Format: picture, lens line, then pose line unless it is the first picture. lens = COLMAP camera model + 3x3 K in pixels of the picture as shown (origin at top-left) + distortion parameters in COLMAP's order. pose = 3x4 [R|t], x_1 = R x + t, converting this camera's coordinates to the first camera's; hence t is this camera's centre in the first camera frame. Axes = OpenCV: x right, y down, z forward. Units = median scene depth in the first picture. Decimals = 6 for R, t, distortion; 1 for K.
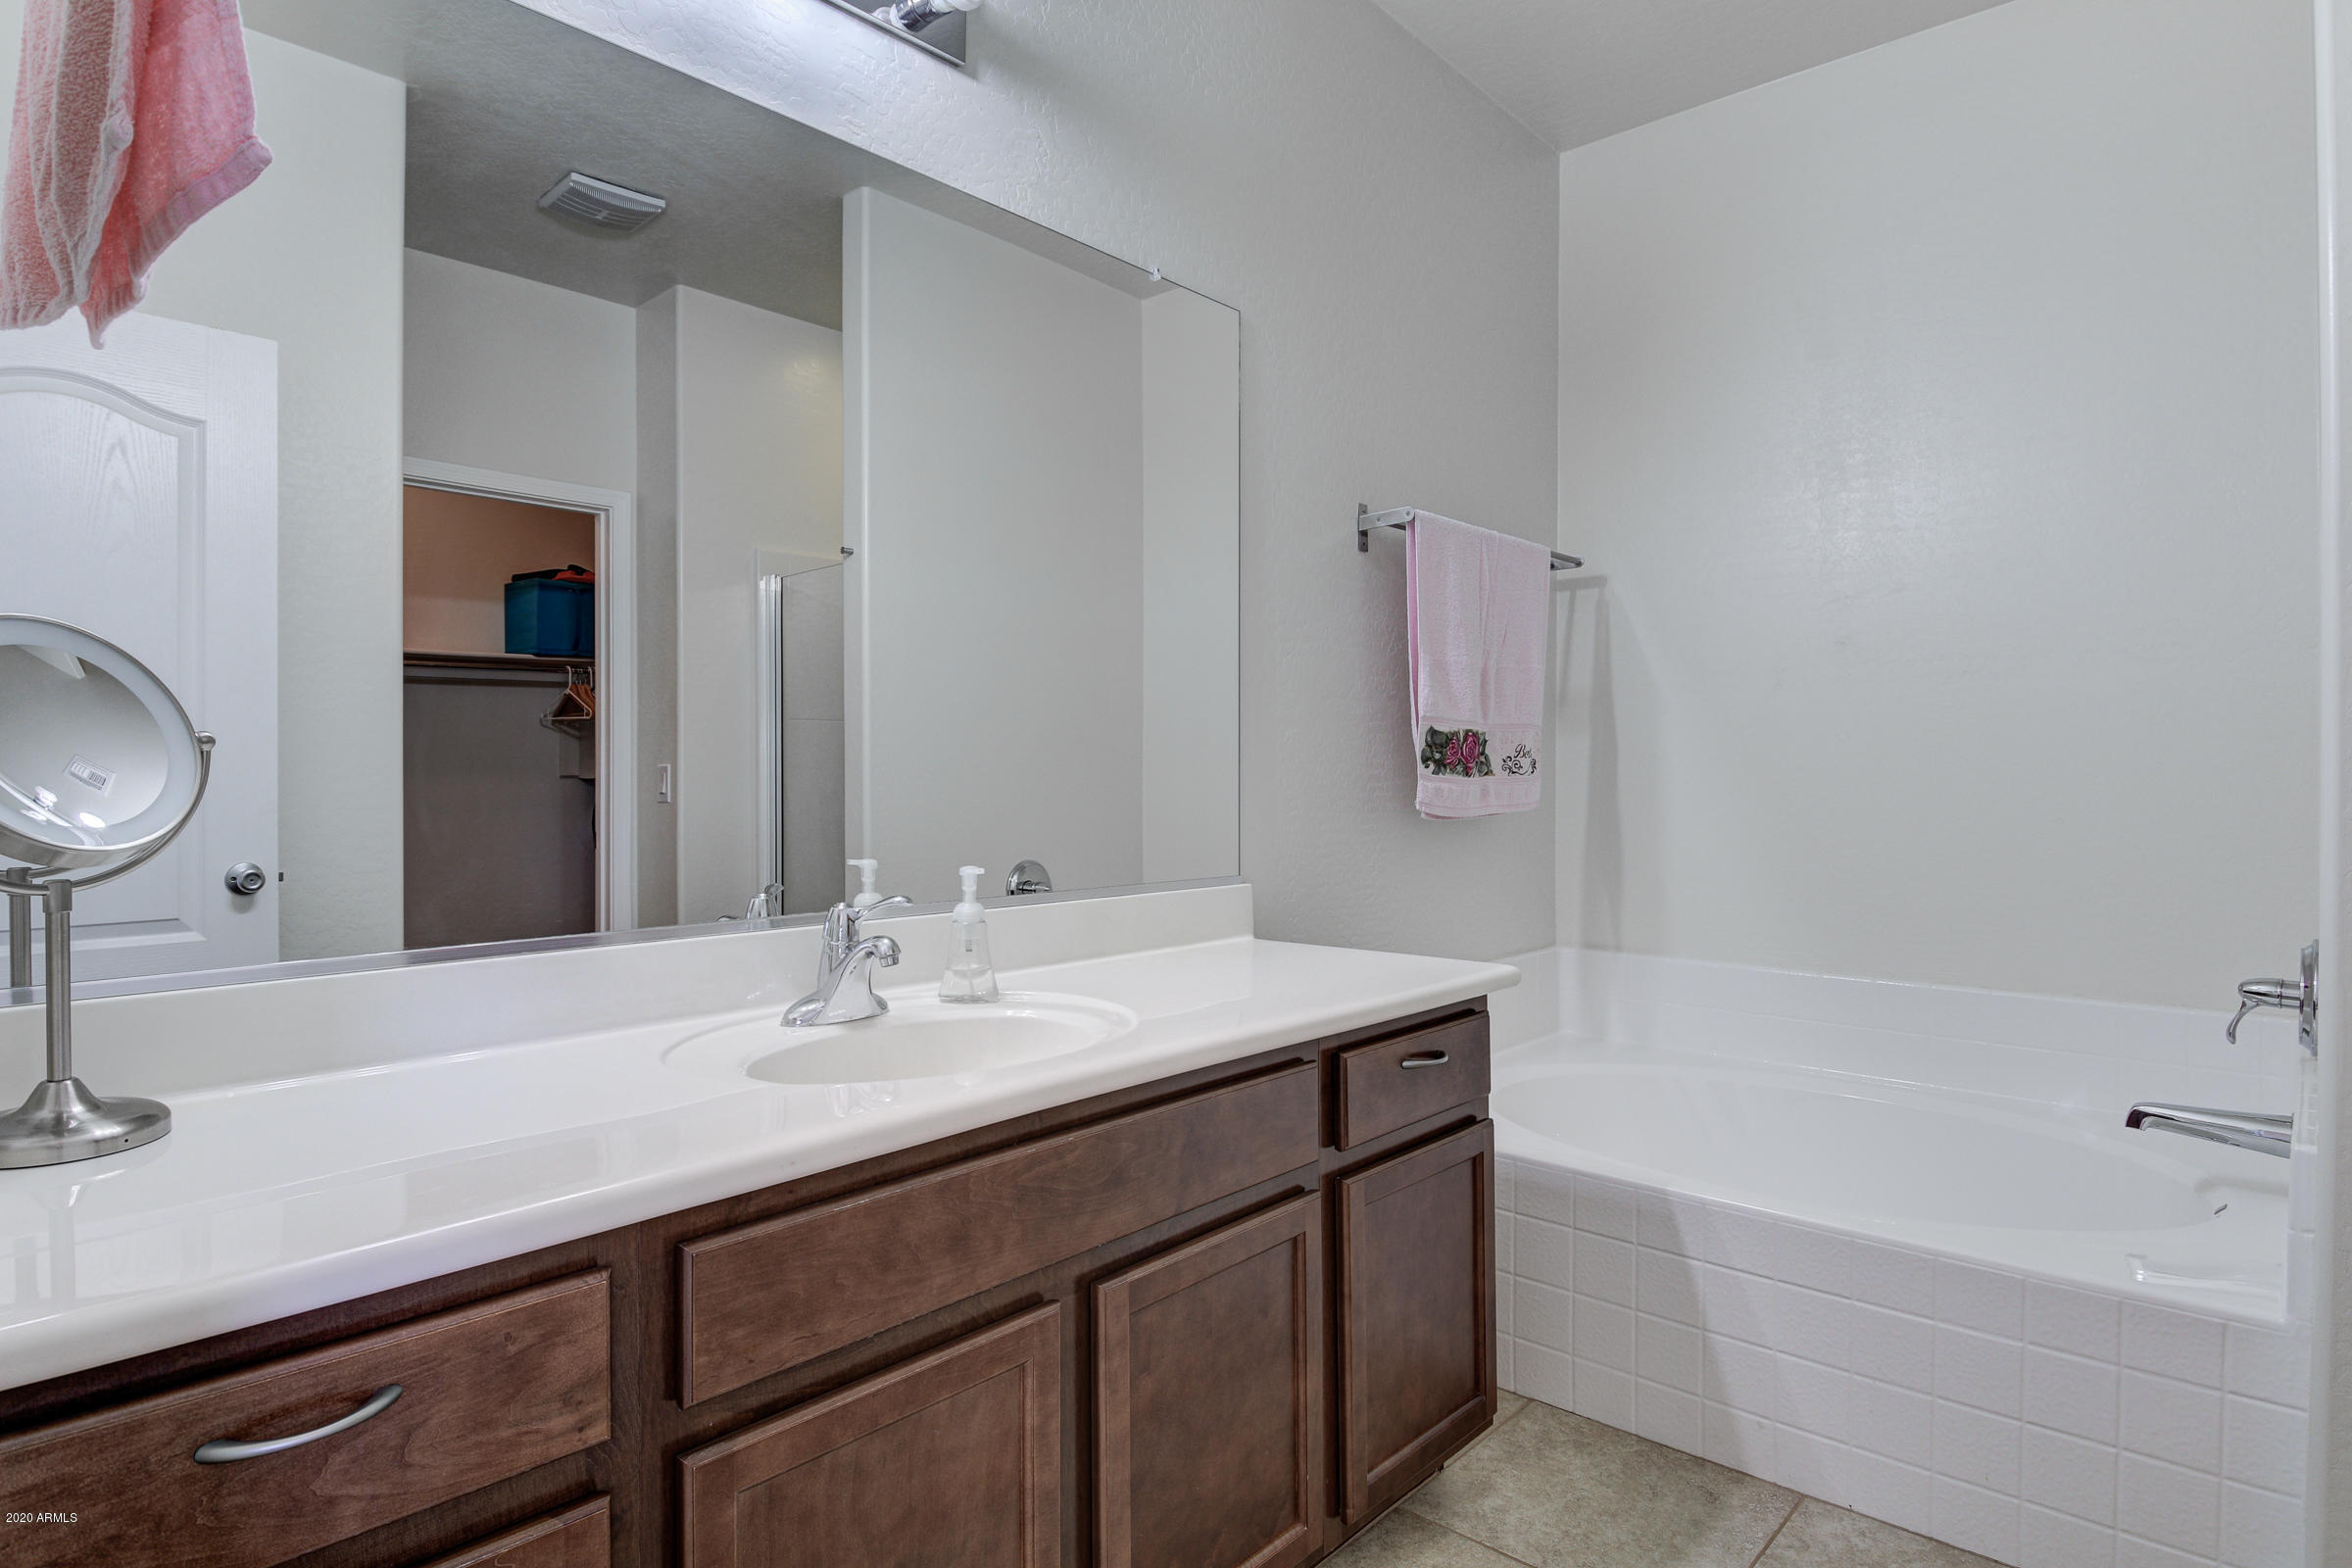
lens RADIAL K [[1280.3, 0, 1176.6], [0, 1280.3, 779.3], [0, 0, 1]] dist [0.020431, -0.018297]
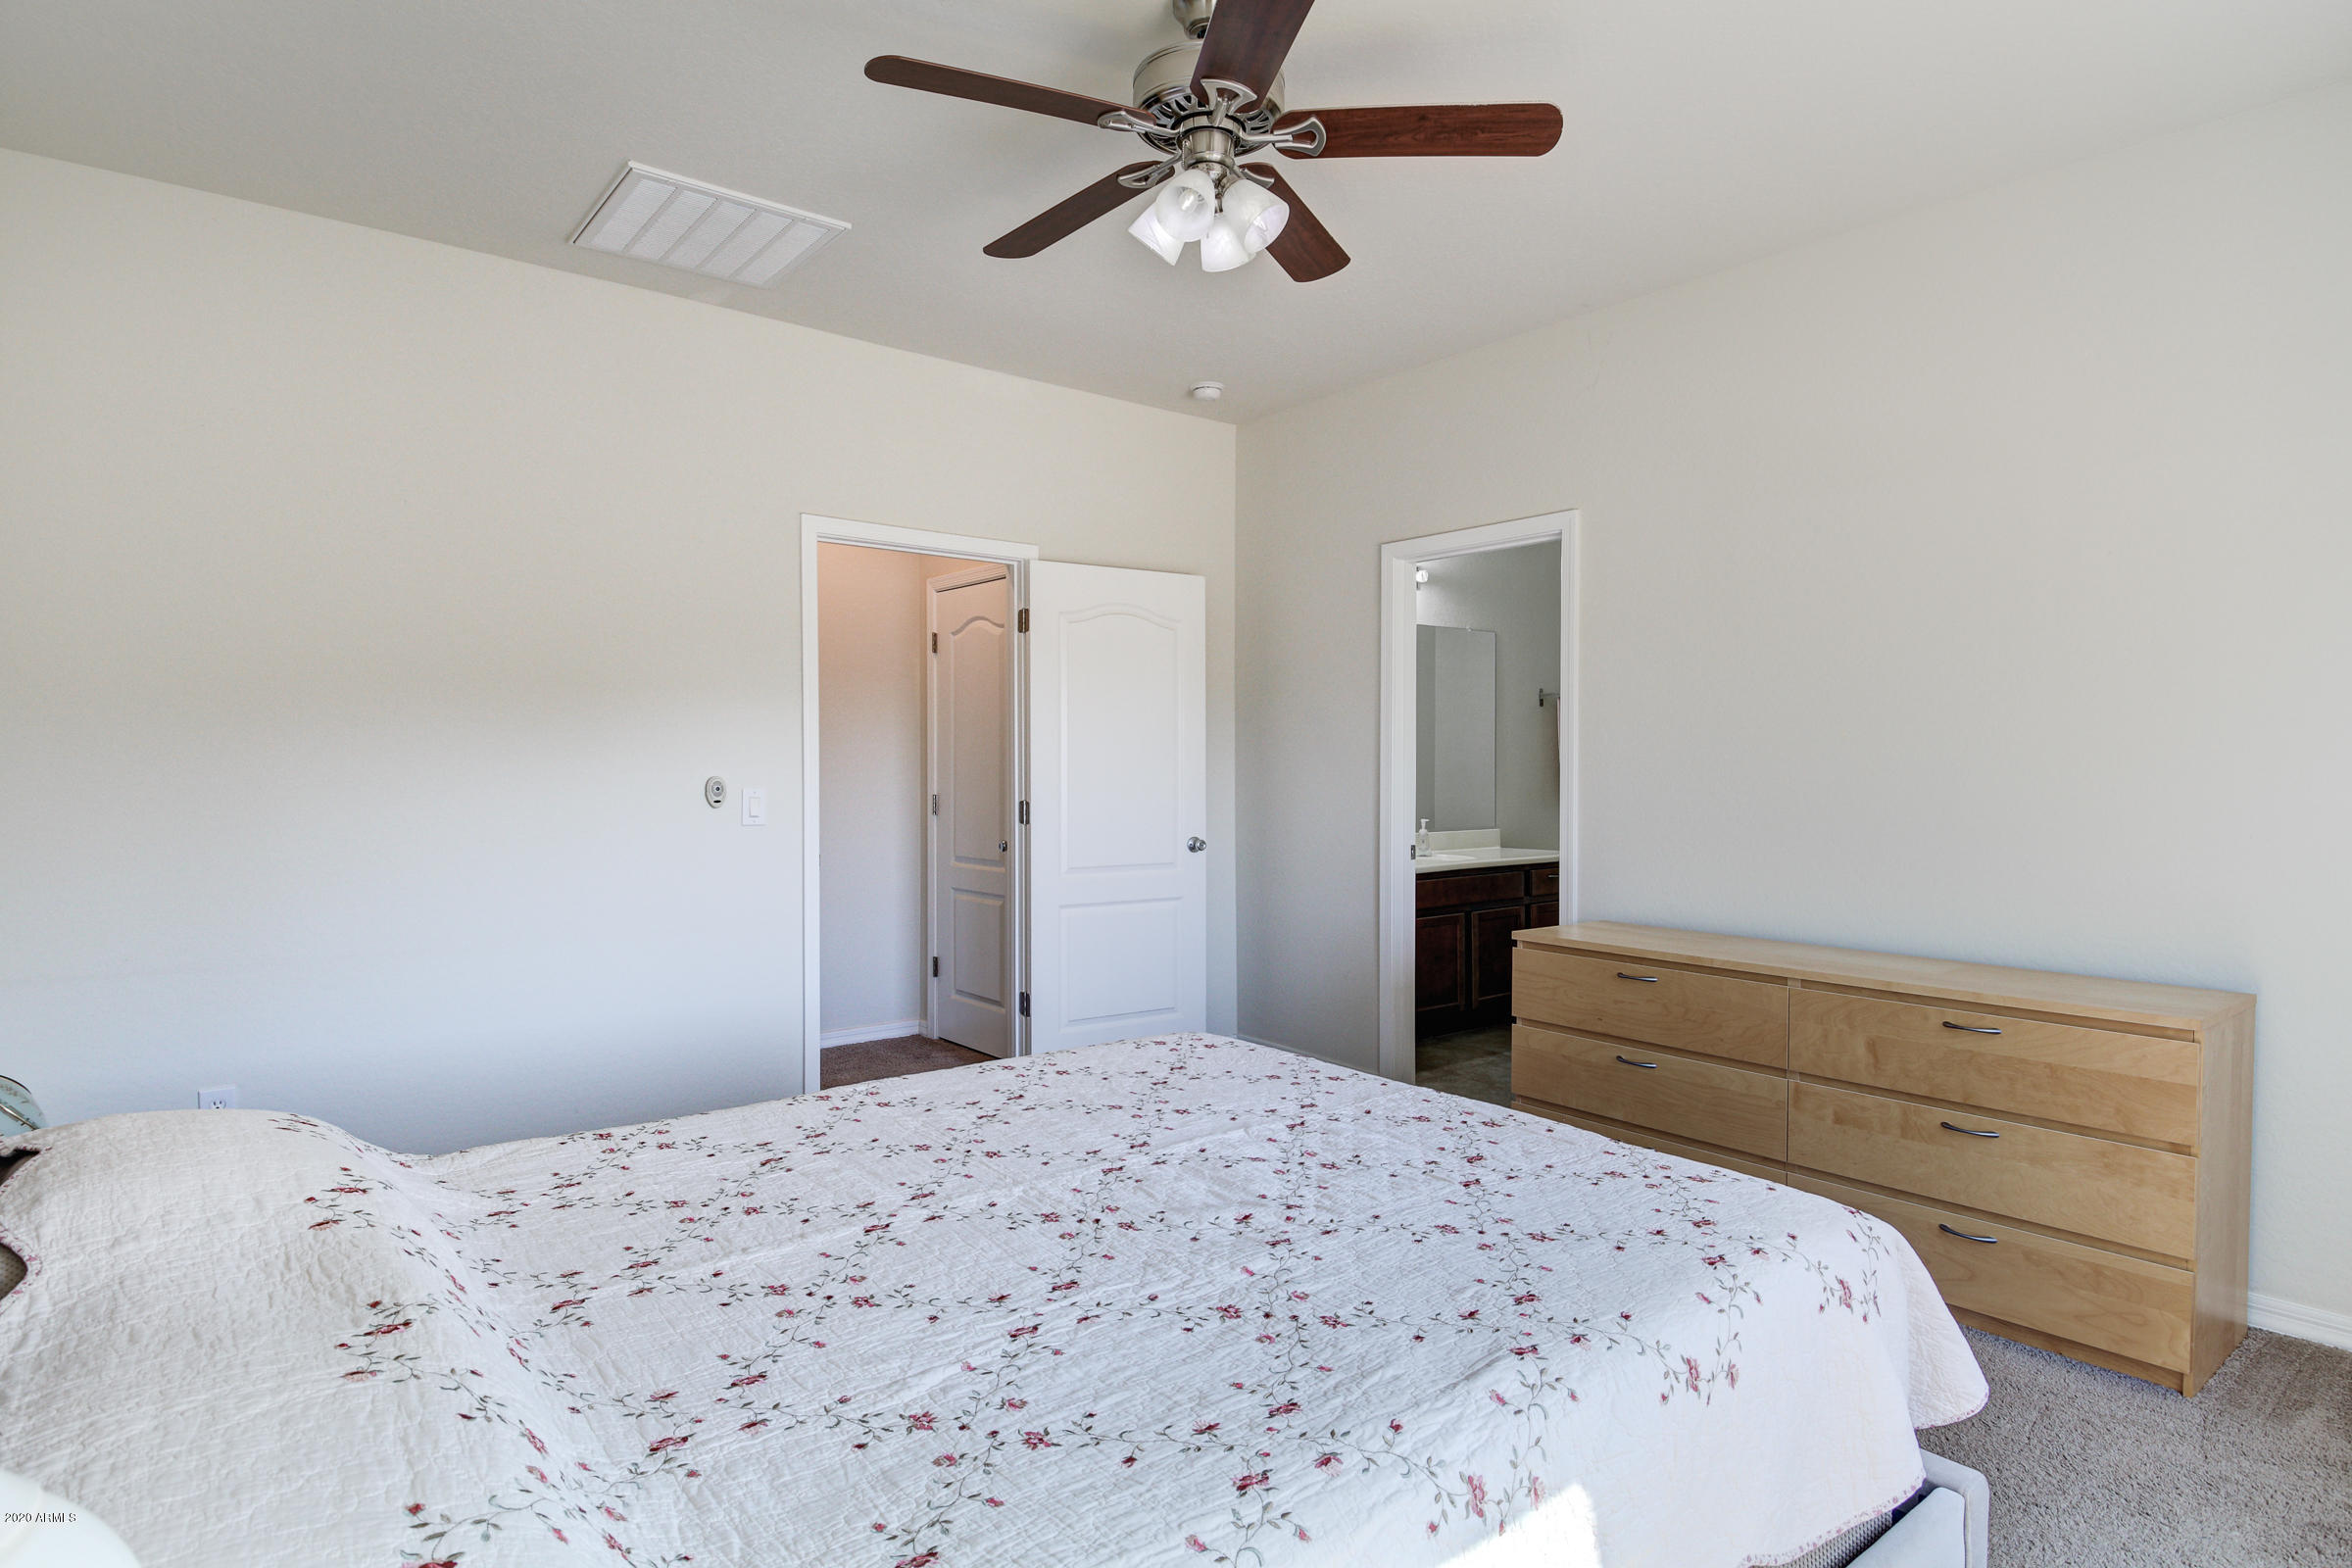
lens RADIAL K [[1280.3, 0, 1176.5], [0, 1280.3, 782.0], [0, 0, 1]] dist [0.020431, -0.018297]
pose [[0.987547, 0.003409, -0.157284, -0.293236], [-0.002962, 0.999991, 0.003074, -0.049856], [0.157293, -0.002570, 0.987549, -2.805342]]
